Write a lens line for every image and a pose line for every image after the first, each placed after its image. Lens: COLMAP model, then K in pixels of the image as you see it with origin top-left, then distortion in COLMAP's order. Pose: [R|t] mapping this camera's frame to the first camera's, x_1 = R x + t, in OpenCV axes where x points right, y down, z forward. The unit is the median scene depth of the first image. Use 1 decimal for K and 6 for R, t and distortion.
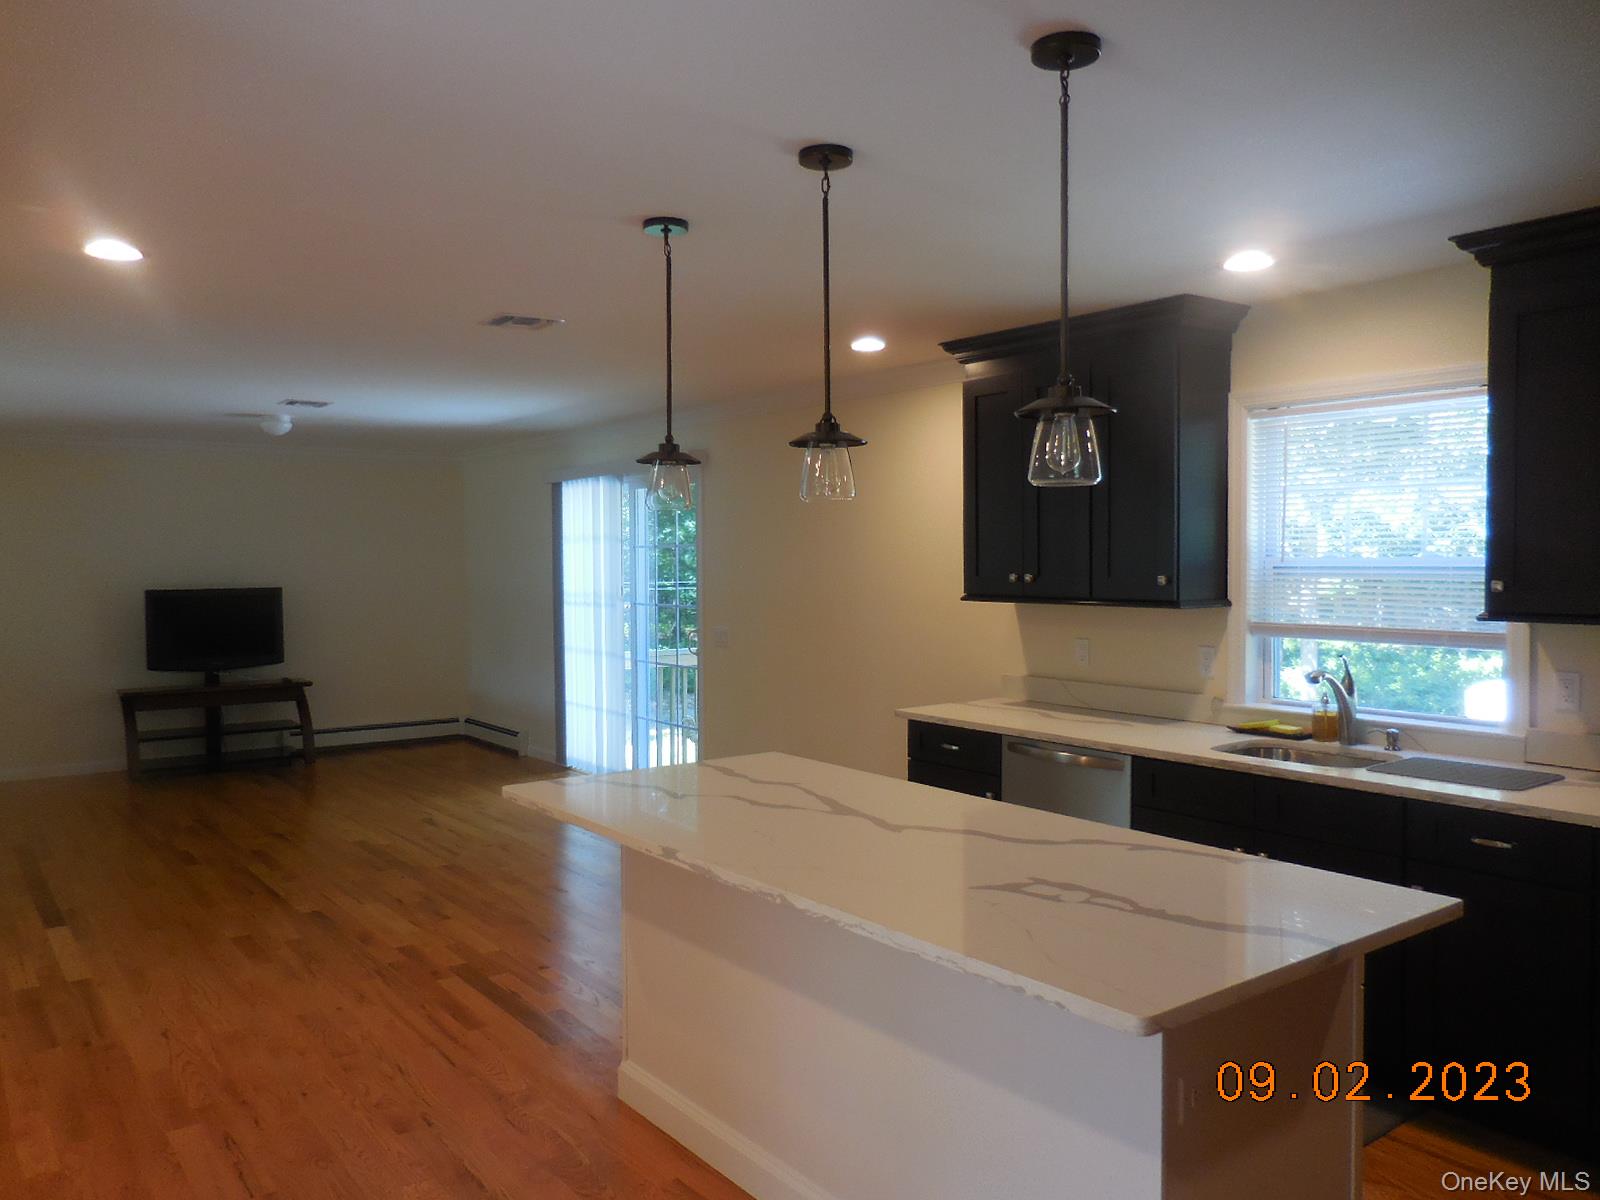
lens RADIAL K [[1207.0, 0, 800.0], [0, 1207.0, 600.0], [0, 0, 1]] dist [-0.001677, 0.004843]
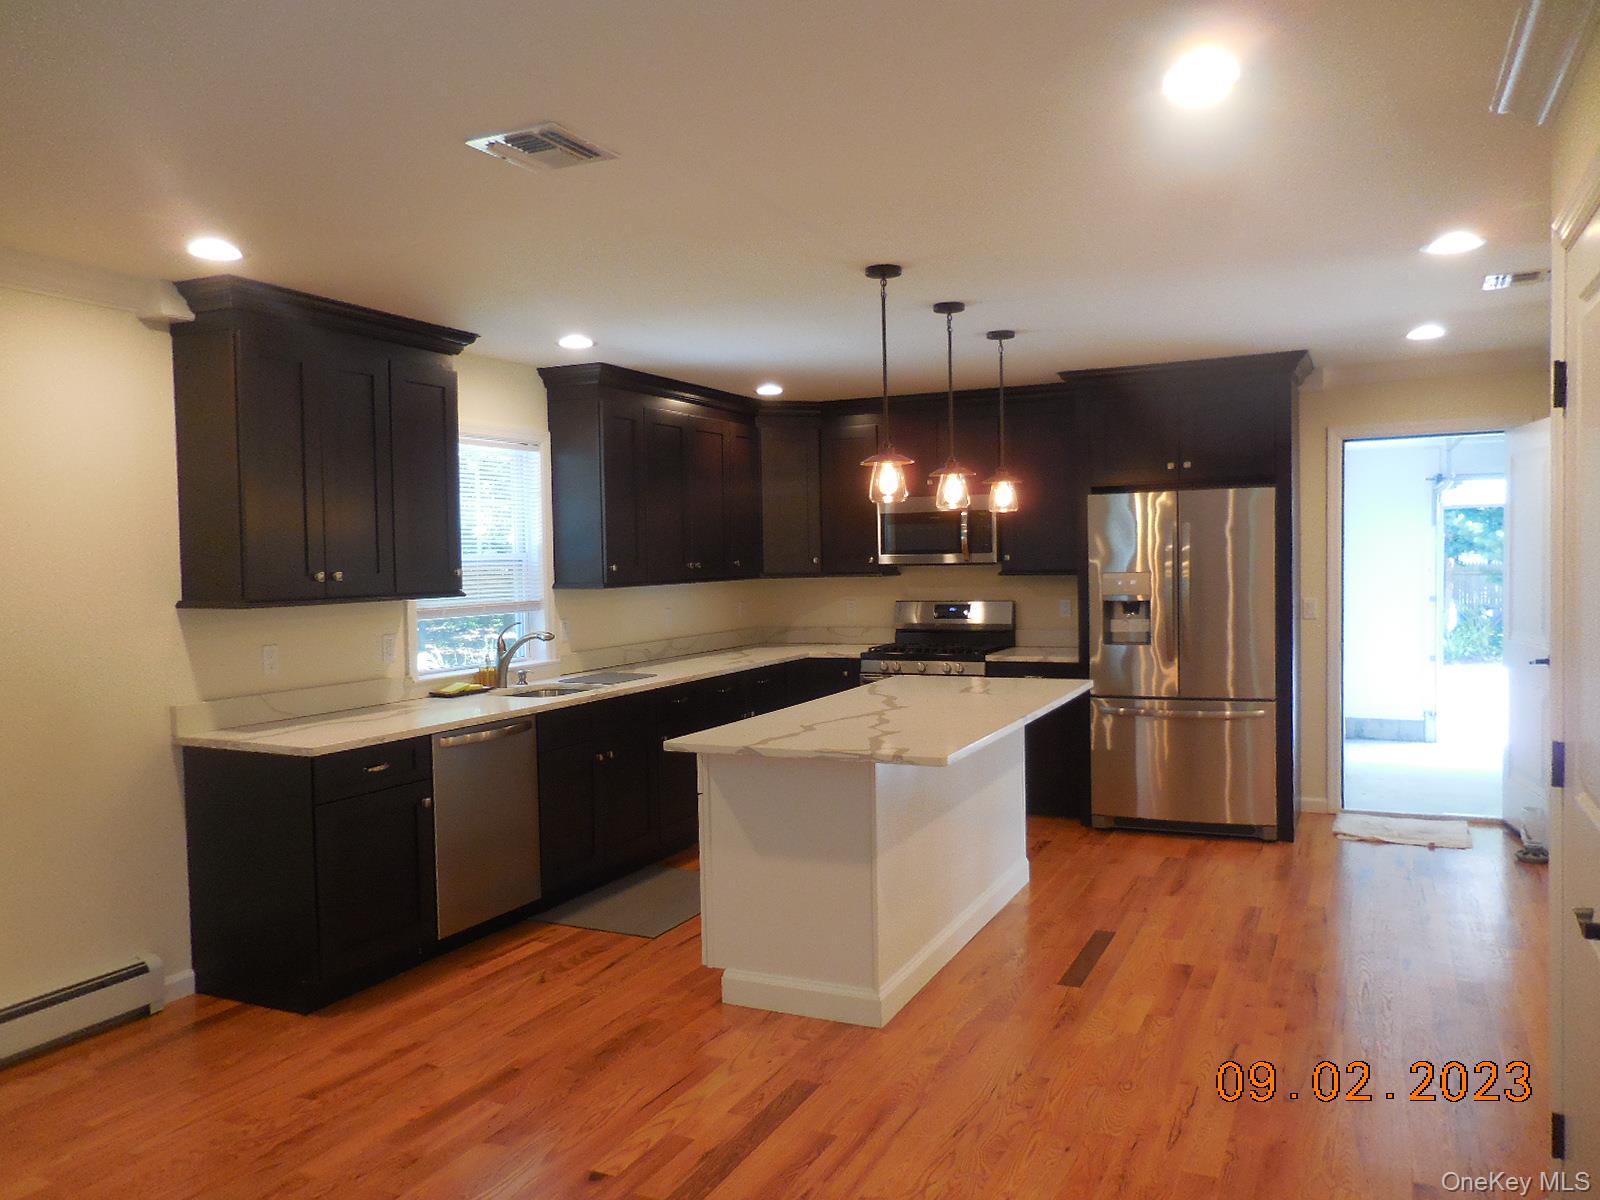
lens RADIAL K [[1207.0, 0, 800.0], [0, 1207.0, 600.0], [0, 0, 1]] dist [-0.001677, 0.004843]
pose [[-0.463036, -0.013808, 0.886232, -0.937451], [0.057628, 0.997294, 0.045648, -0.026076], [-0.884464, 0.072208, -0.460988, 1.337790]]
